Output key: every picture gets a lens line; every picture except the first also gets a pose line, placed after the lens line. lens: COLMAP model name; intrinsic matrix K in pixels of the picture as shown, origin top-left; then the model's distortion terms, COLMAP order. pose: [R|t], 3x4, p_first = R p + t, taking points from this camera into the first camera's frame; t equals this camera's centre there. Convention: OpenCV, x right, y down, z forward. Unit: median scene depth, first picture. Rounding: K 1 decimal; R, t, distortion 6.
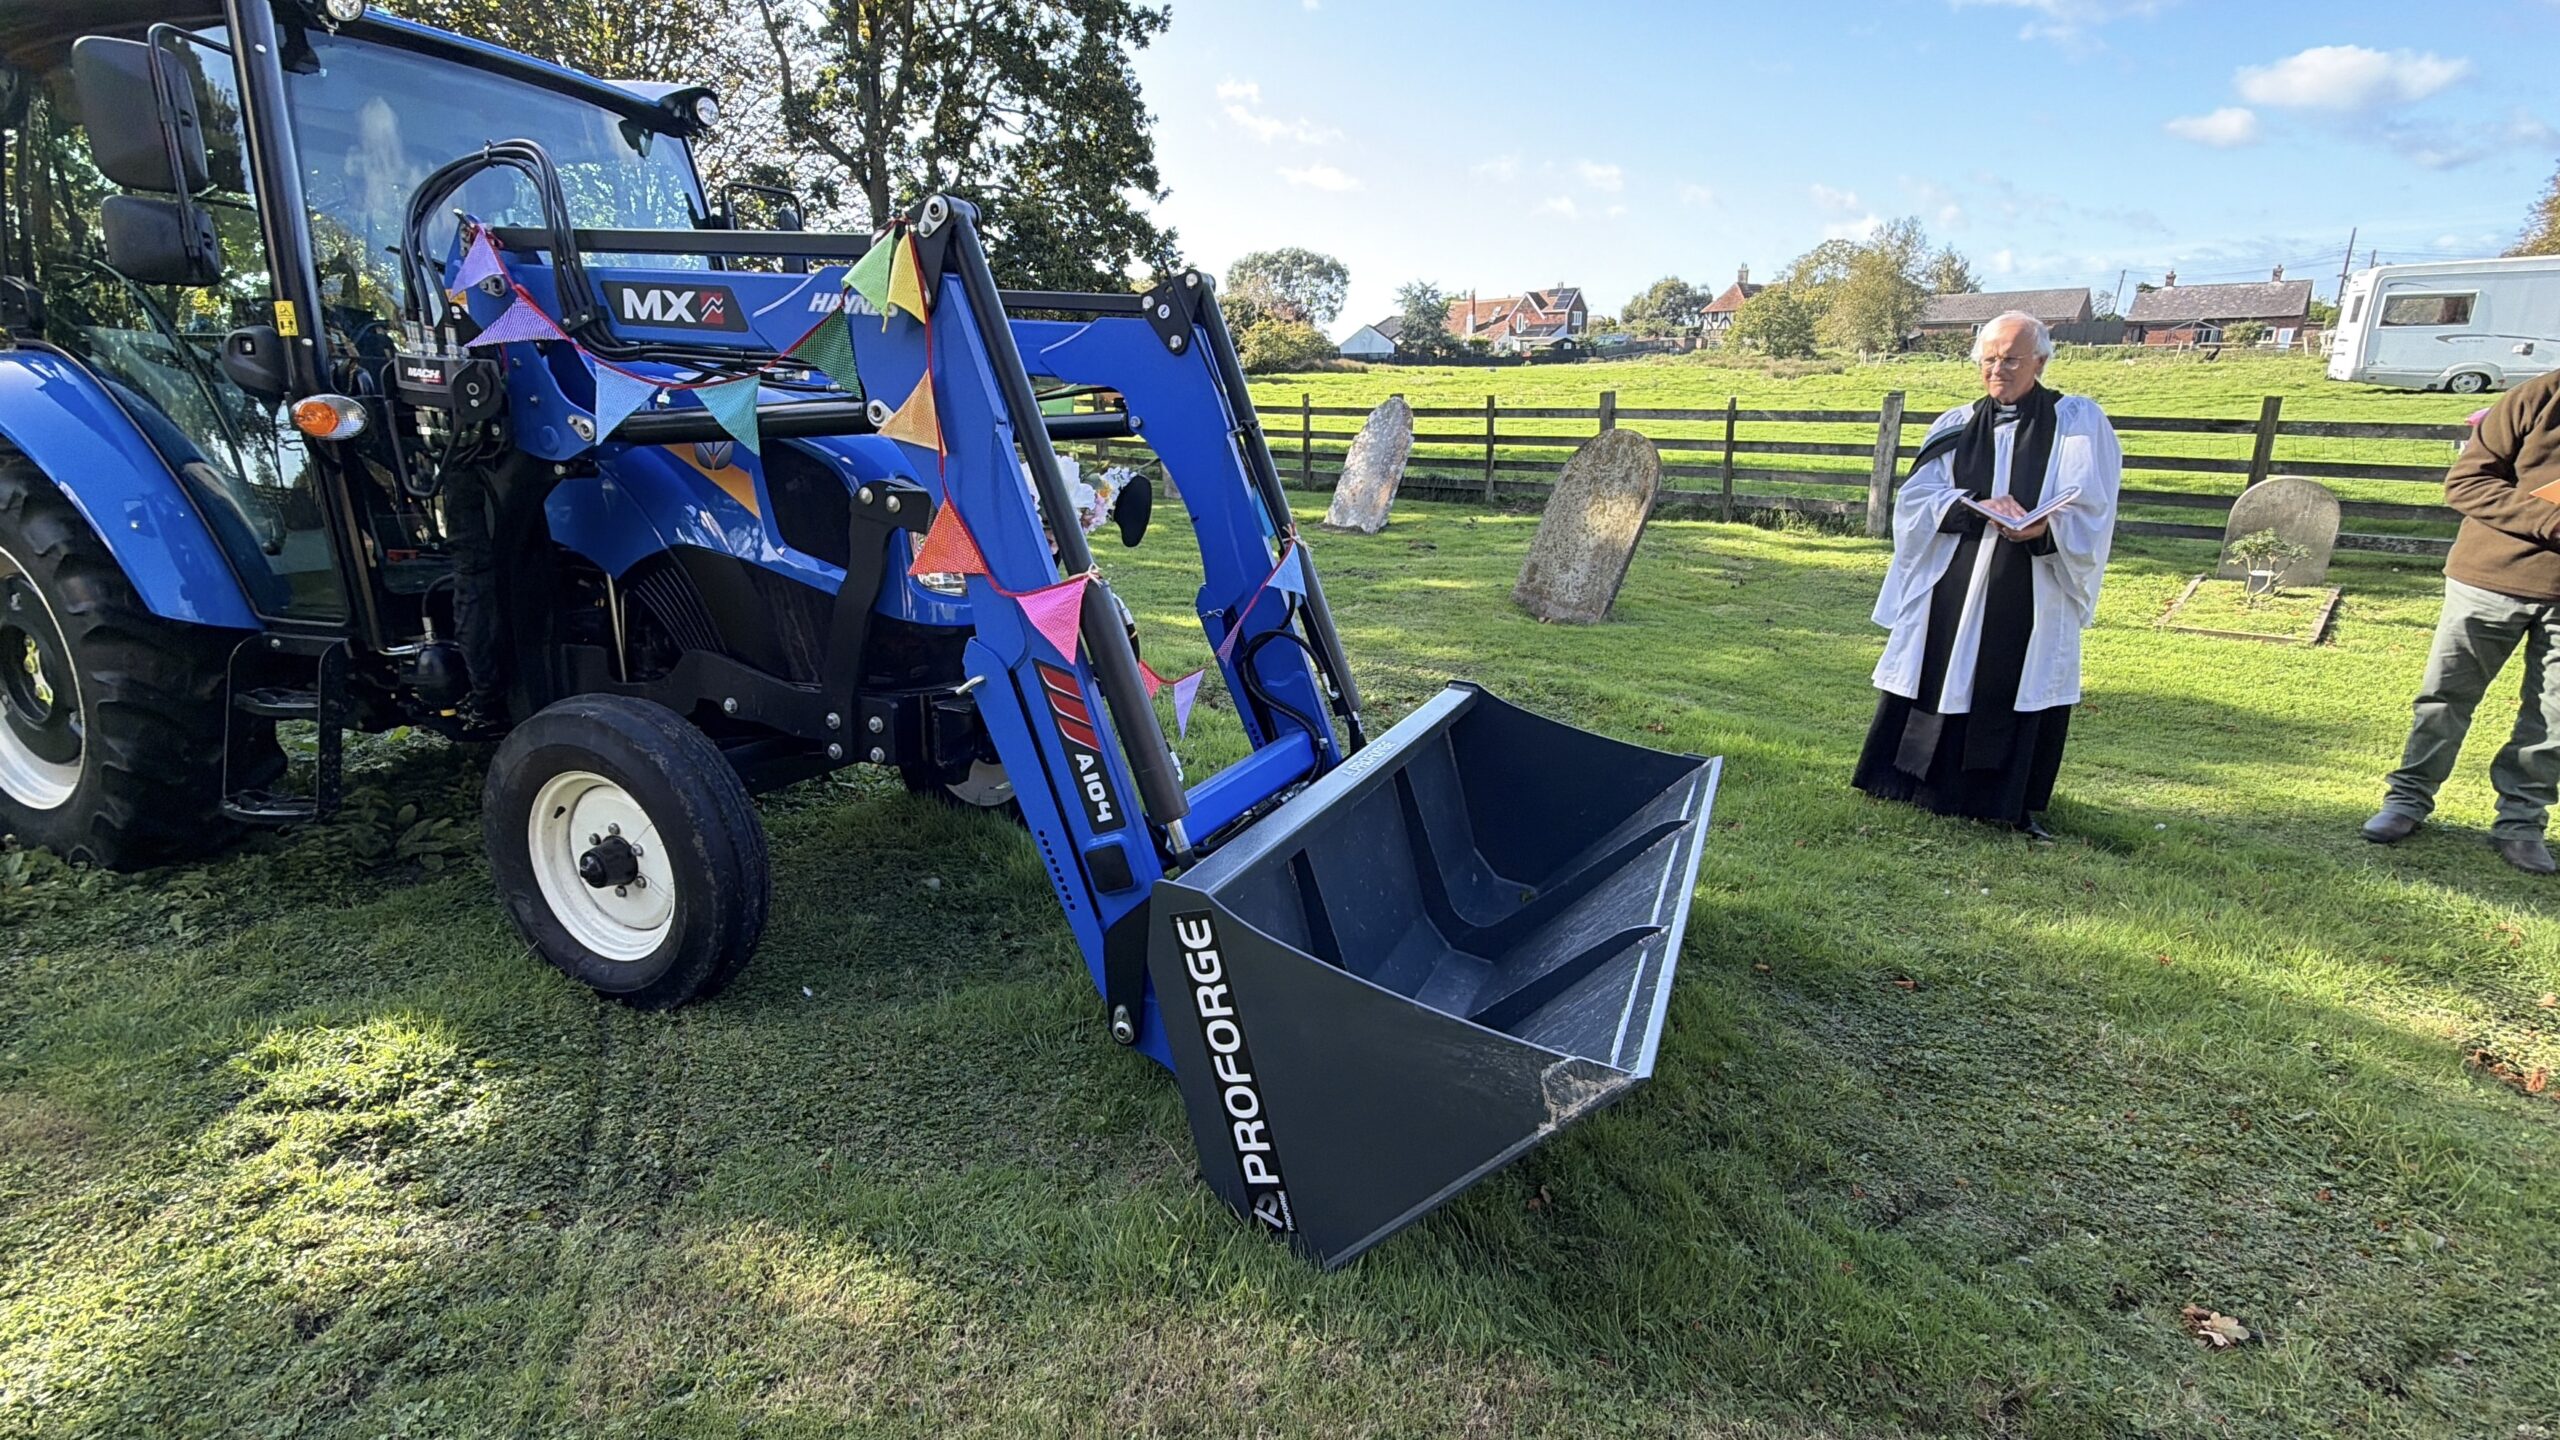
lens RADIAL K [[1147.1, 0, 1280.0], [0, 1147.1, 720.0], [0, 0, 1]] dist [-0.000398, -0.000521]
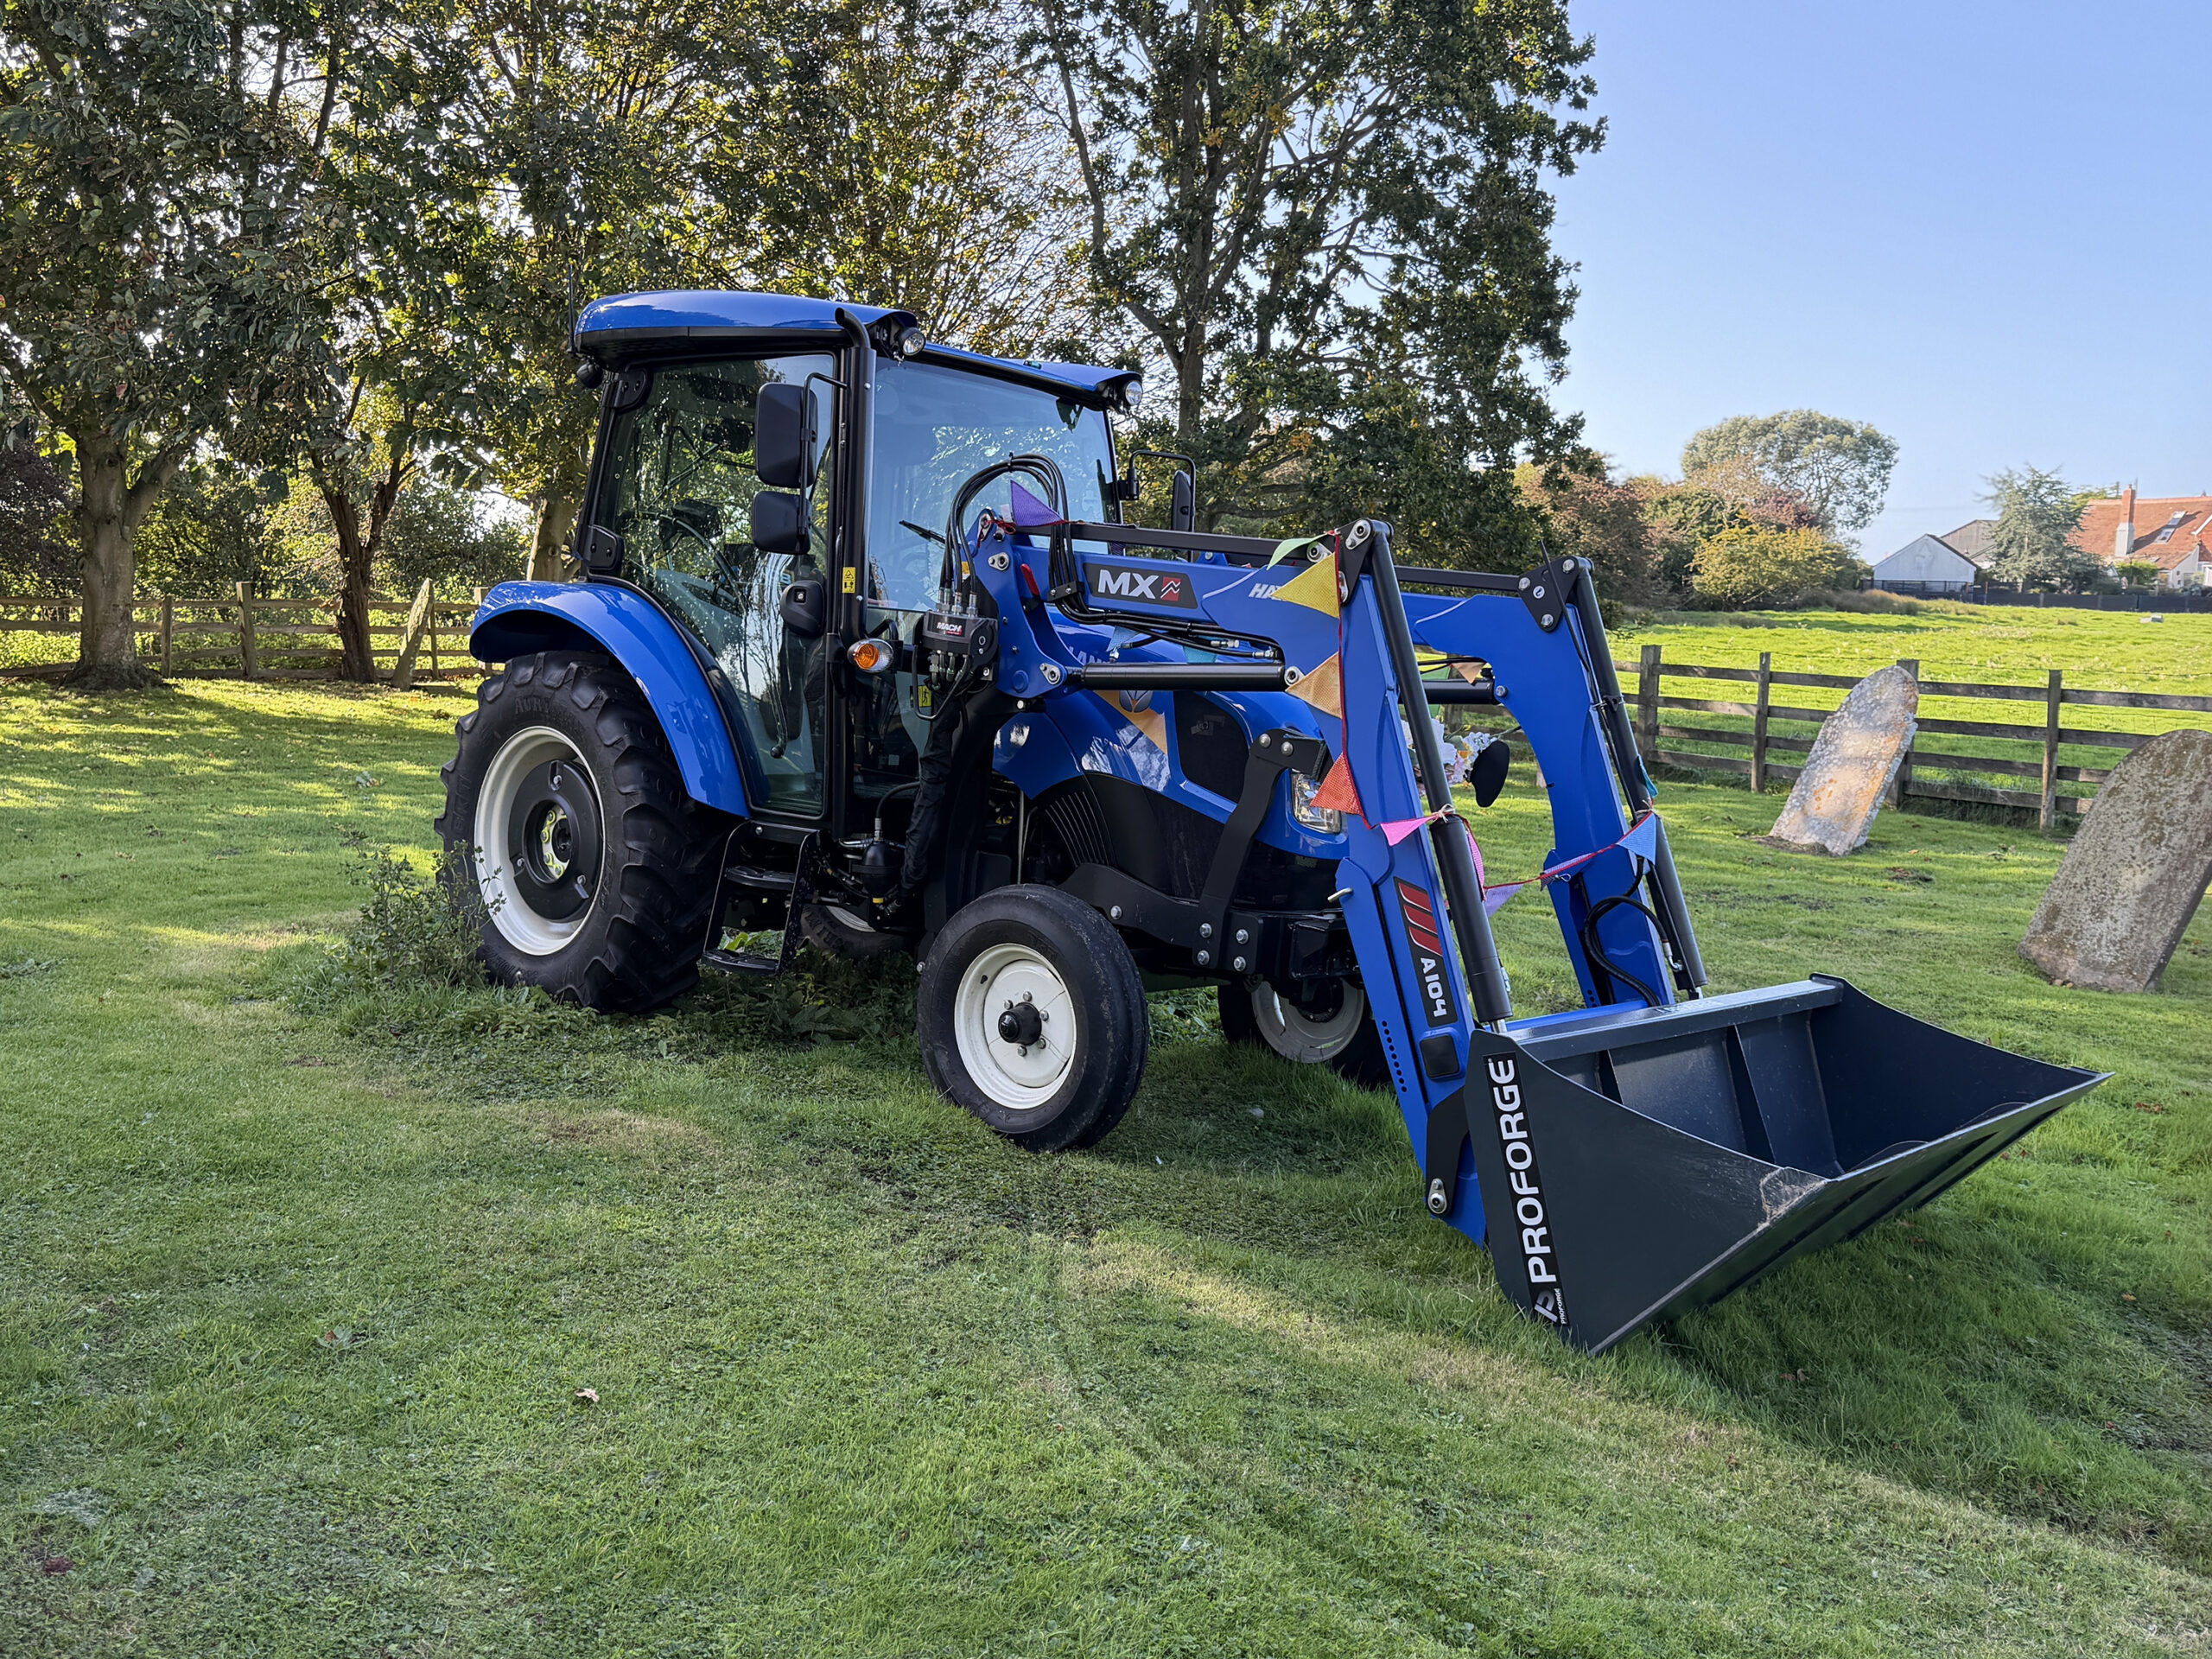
lens RADIAL K [[1886.4, 0, 1106.0], [0, 1886.4, 829.5], [0, 0, 1]] dist [0.157080, -0.353089]
pose [[0.945005, 0.078282, -0.317549, 0.039742], [-0.131137, 0.980160, -0.148627, 0.071587], [0.299614, 0.182096, 0.936522, -0.300074]]
